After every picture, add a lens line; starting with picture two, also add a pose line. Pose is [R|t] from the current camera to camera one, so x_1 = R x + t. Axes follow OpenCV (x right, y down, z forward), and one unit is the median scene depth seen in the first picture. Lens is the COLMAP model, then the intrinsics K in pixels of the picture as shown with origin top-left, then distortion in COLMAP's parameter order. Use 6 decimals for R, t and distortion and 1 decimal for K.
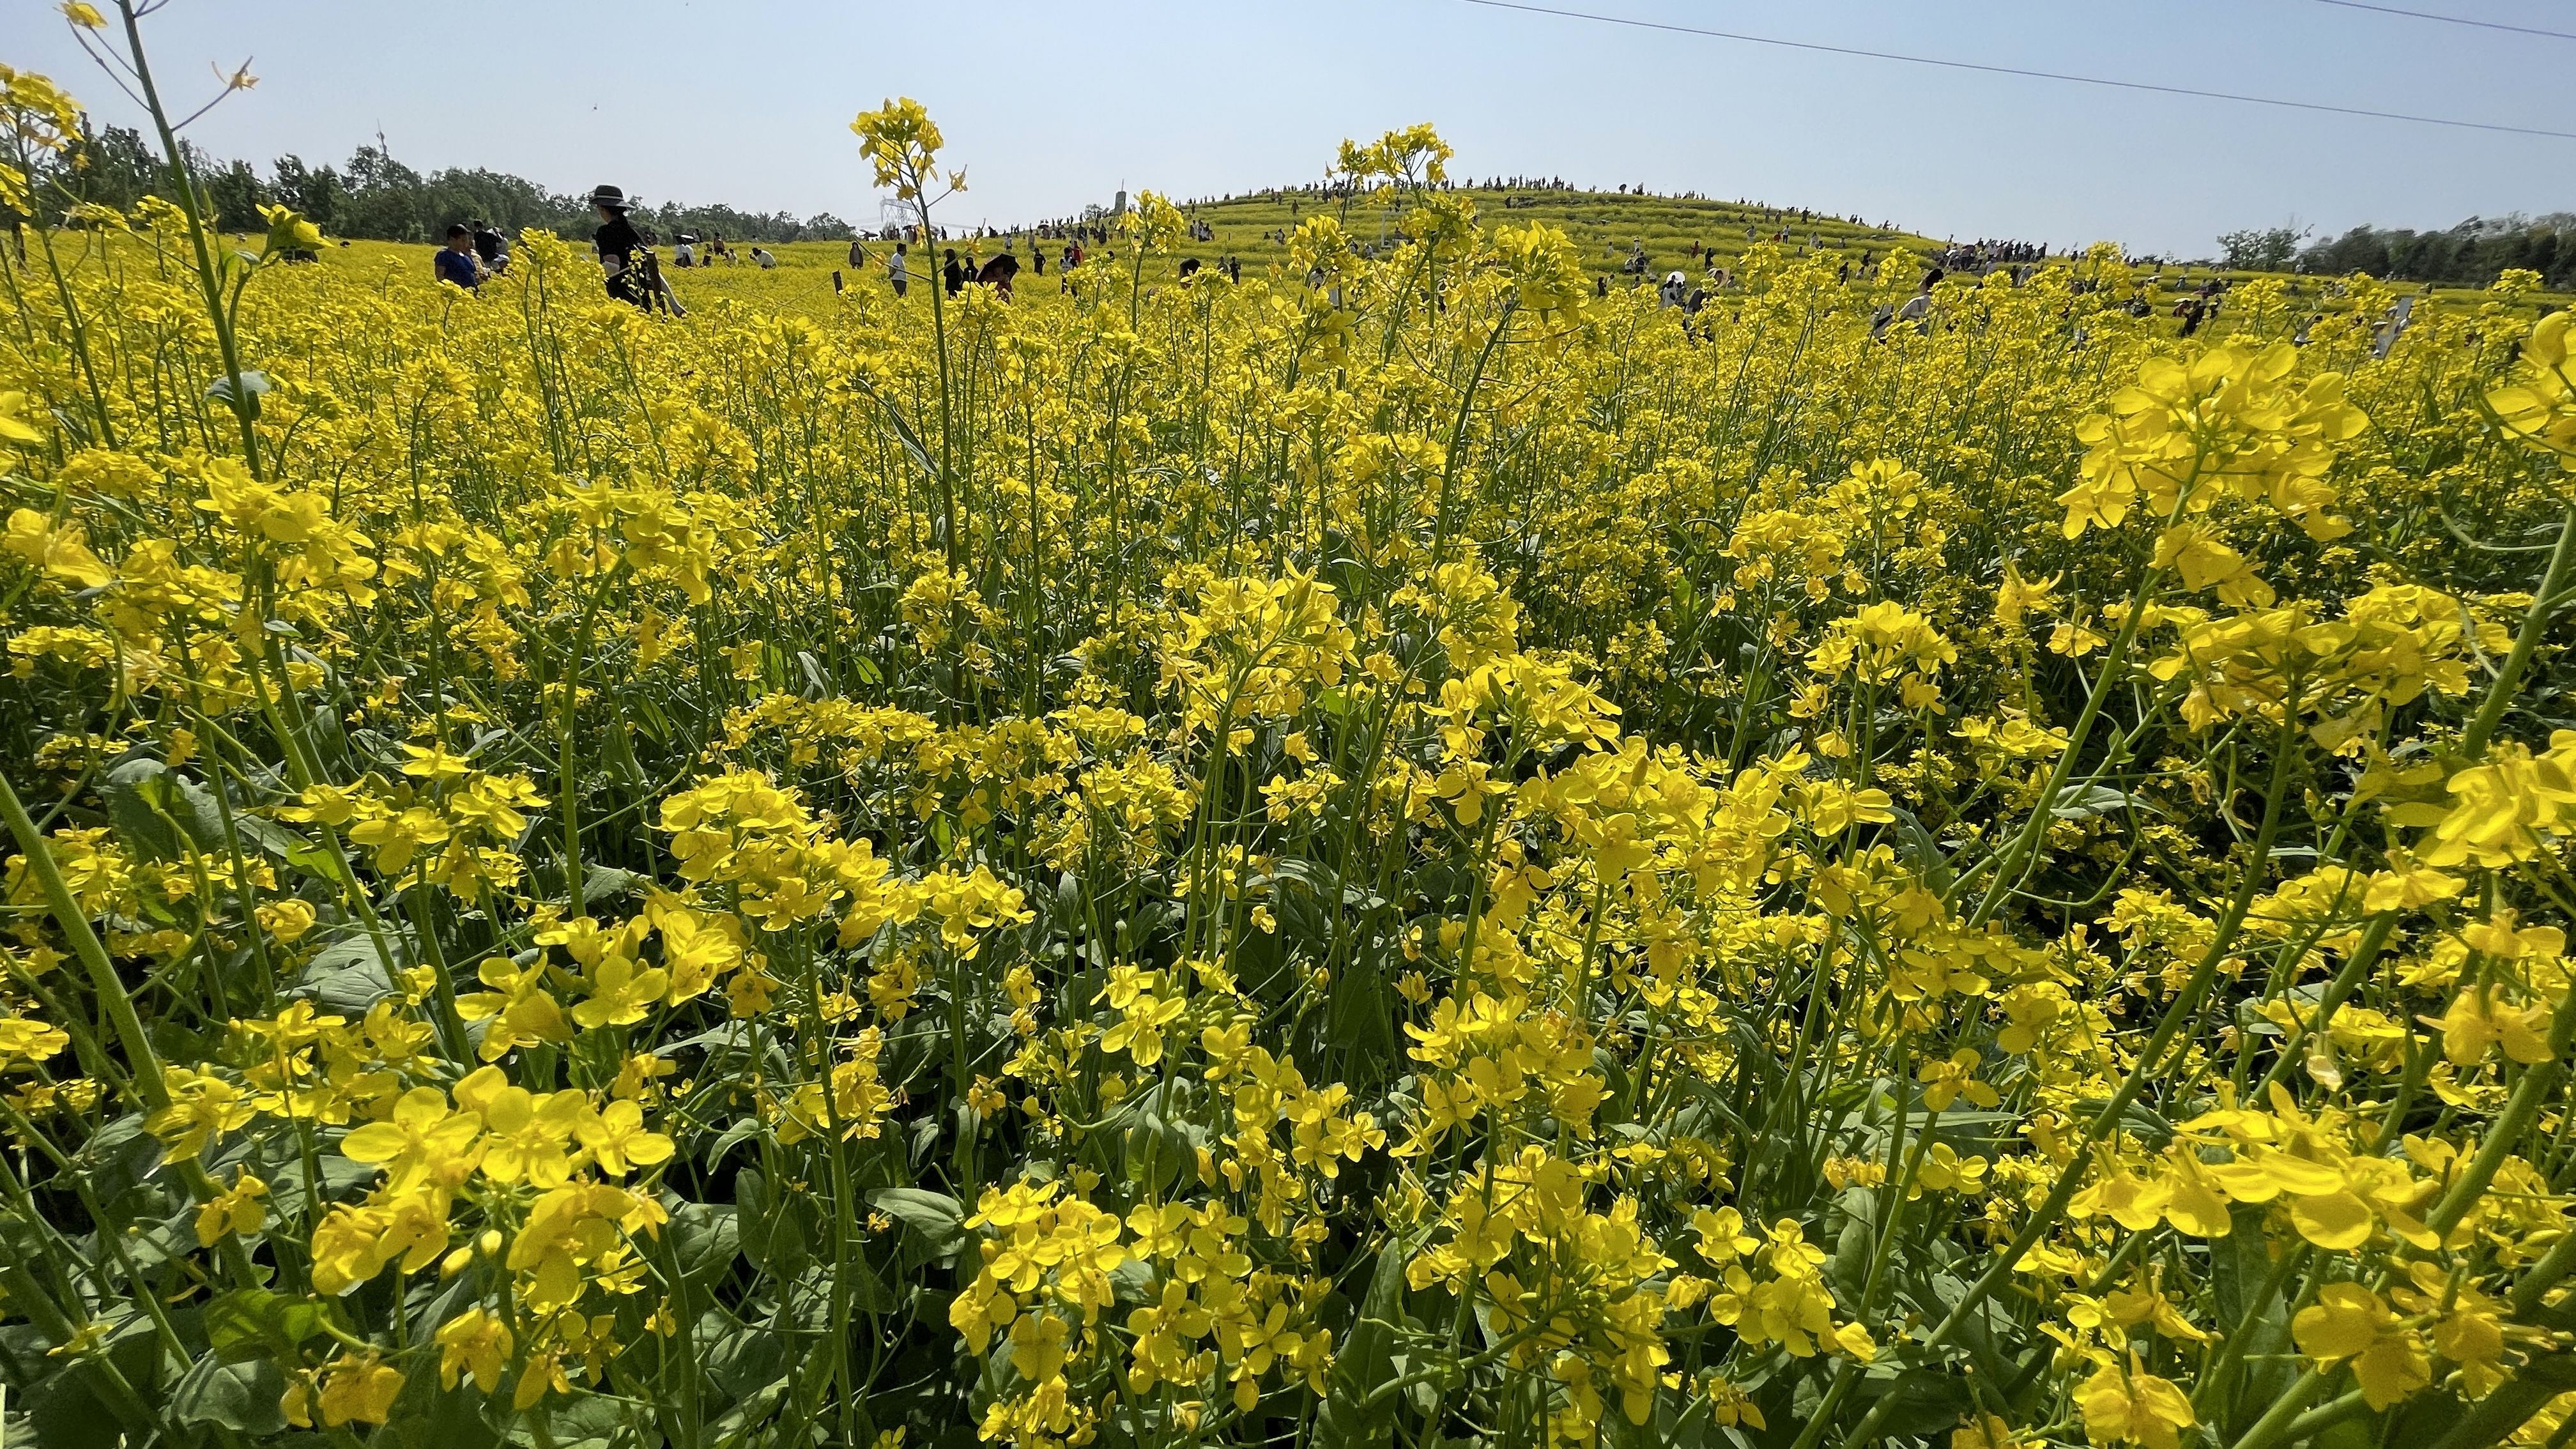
lens RADIAL K [[1024.8, 0, 1267.4], [0, 1024.8, 732.7], [0, 0, 1]] dist [-0.002067, 0.000992]
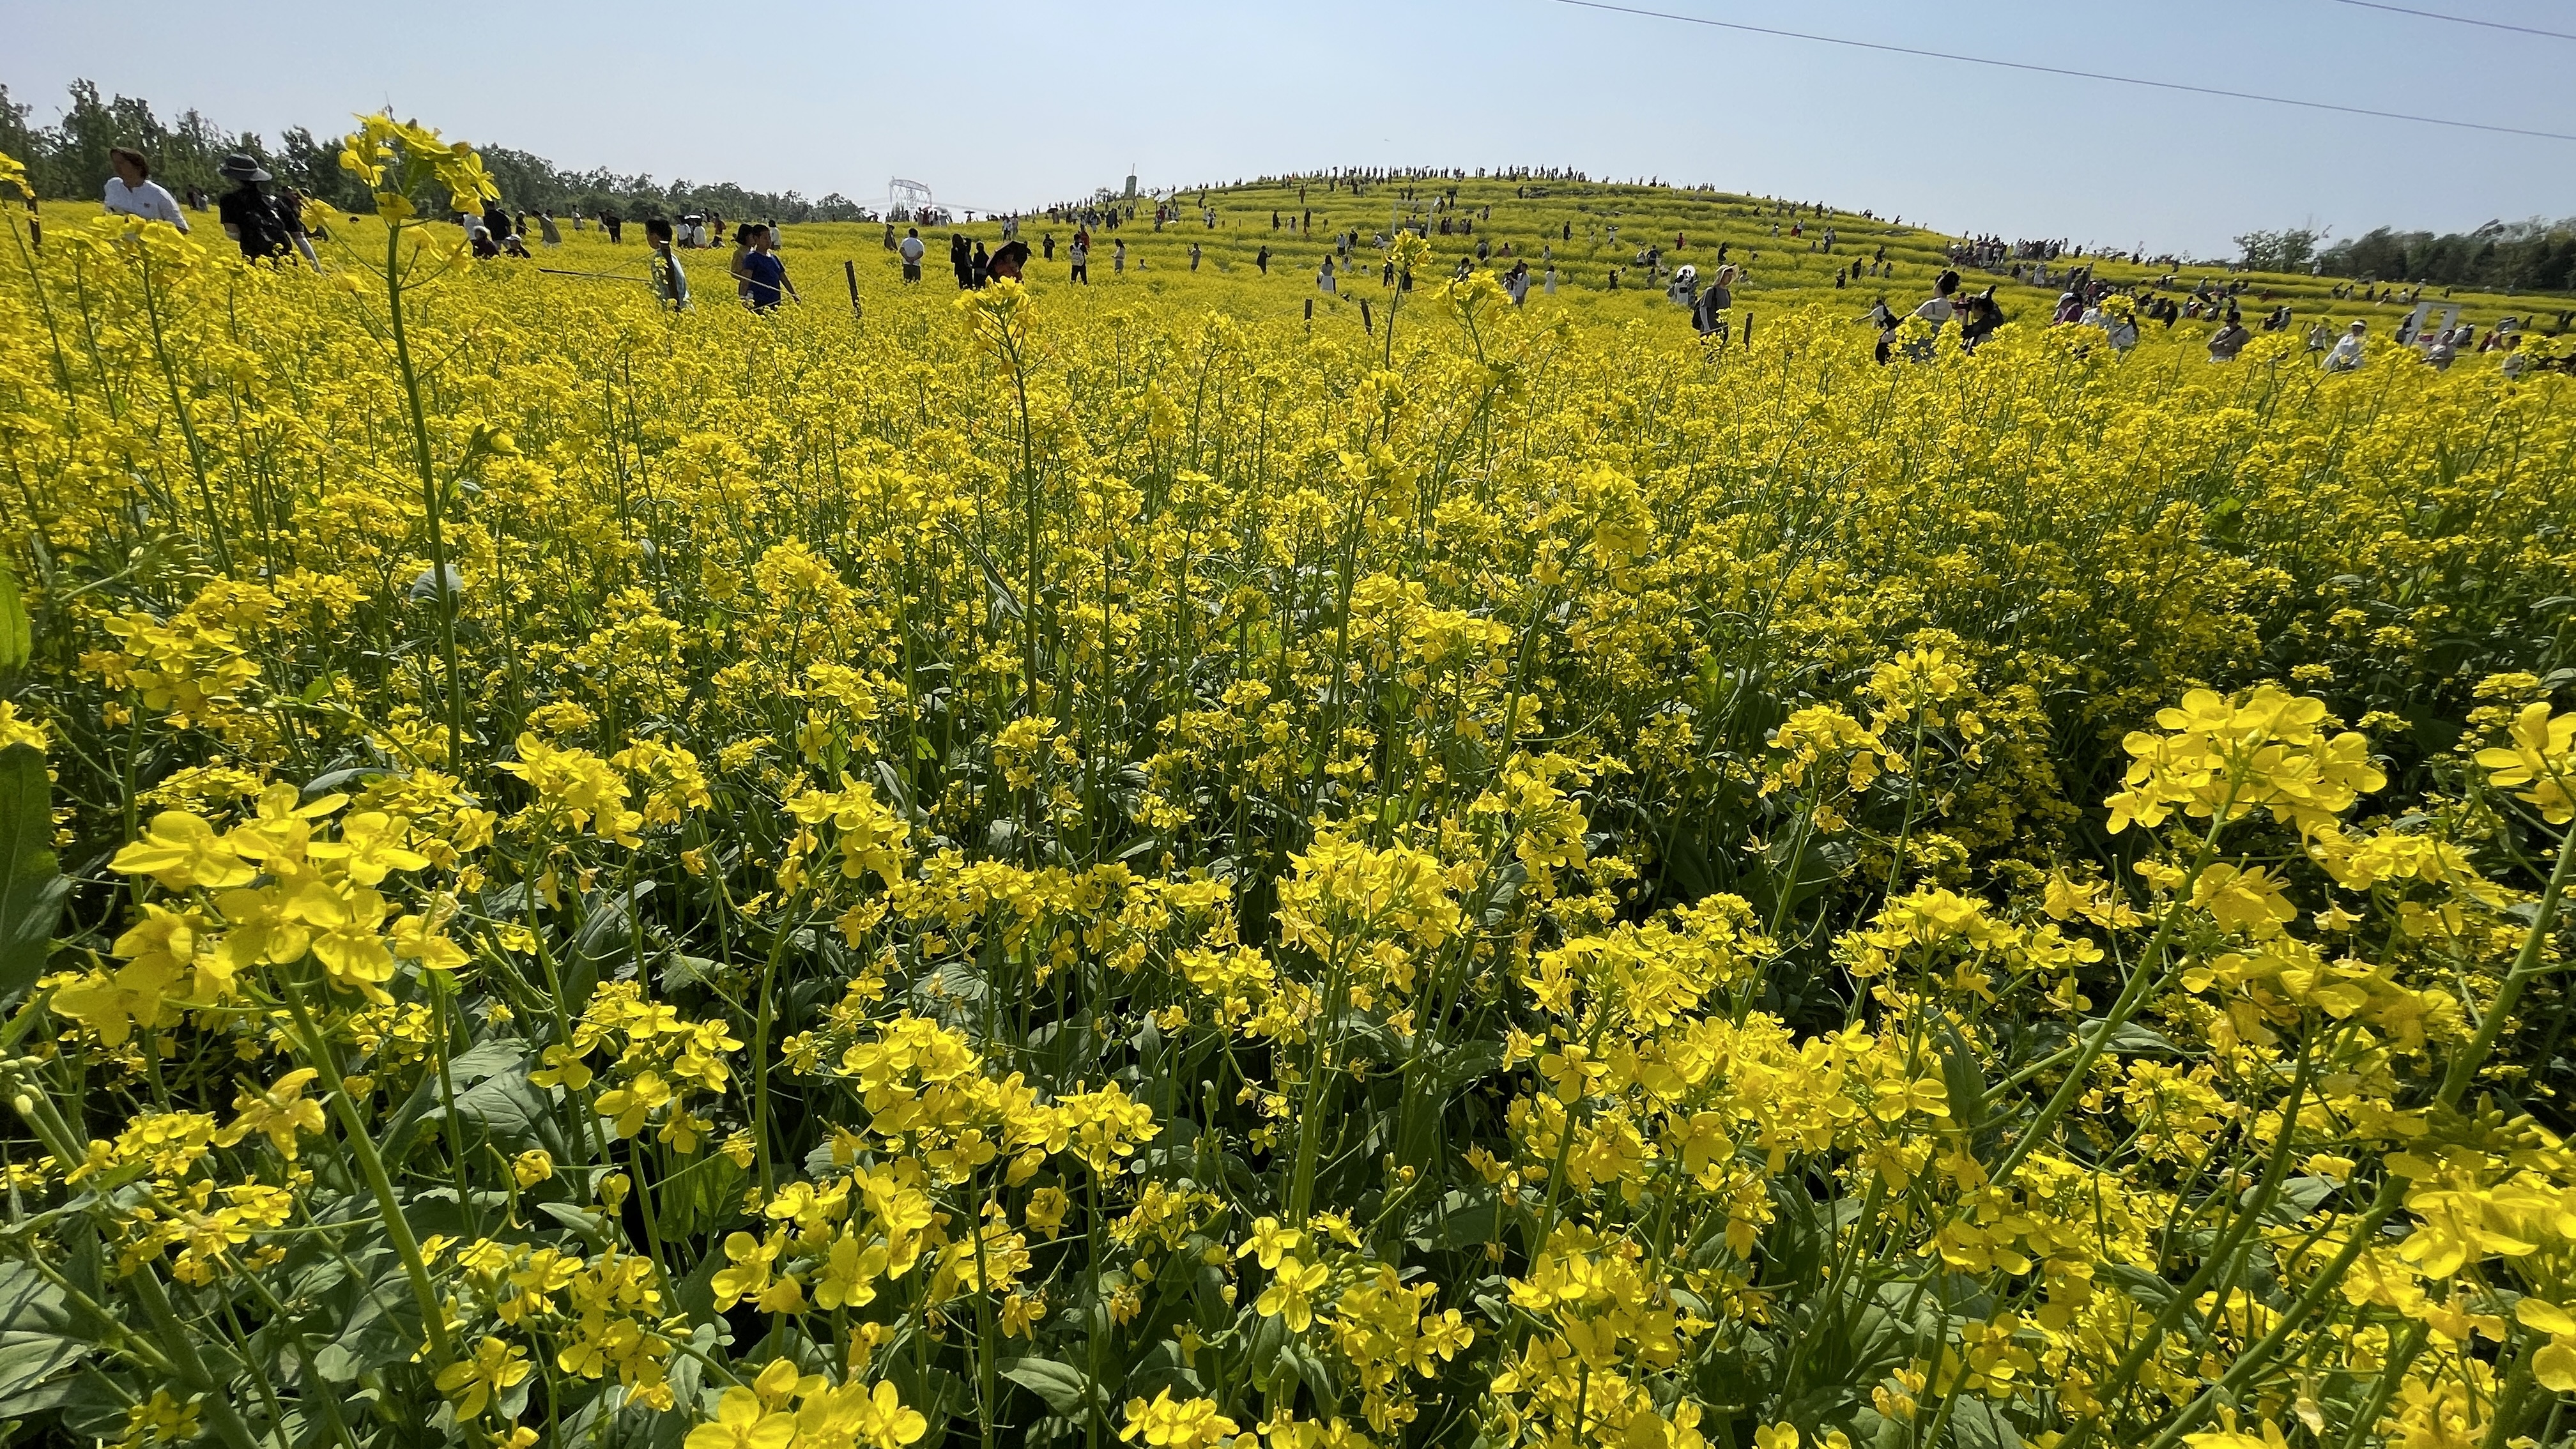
lens RADIAL K [[1025.8, 0, 1266.9], [0, 1025.8, 728.2], [0, 0, 1]] dist [-0.000659, 0.000423]
pose [[0.999883, 0.015145, -0.002170, -0.060358], [-0.015125, 0.999845, 0.008985, -0.141796], [0.002305, -0.008951, 0.999957, -0.055773]]
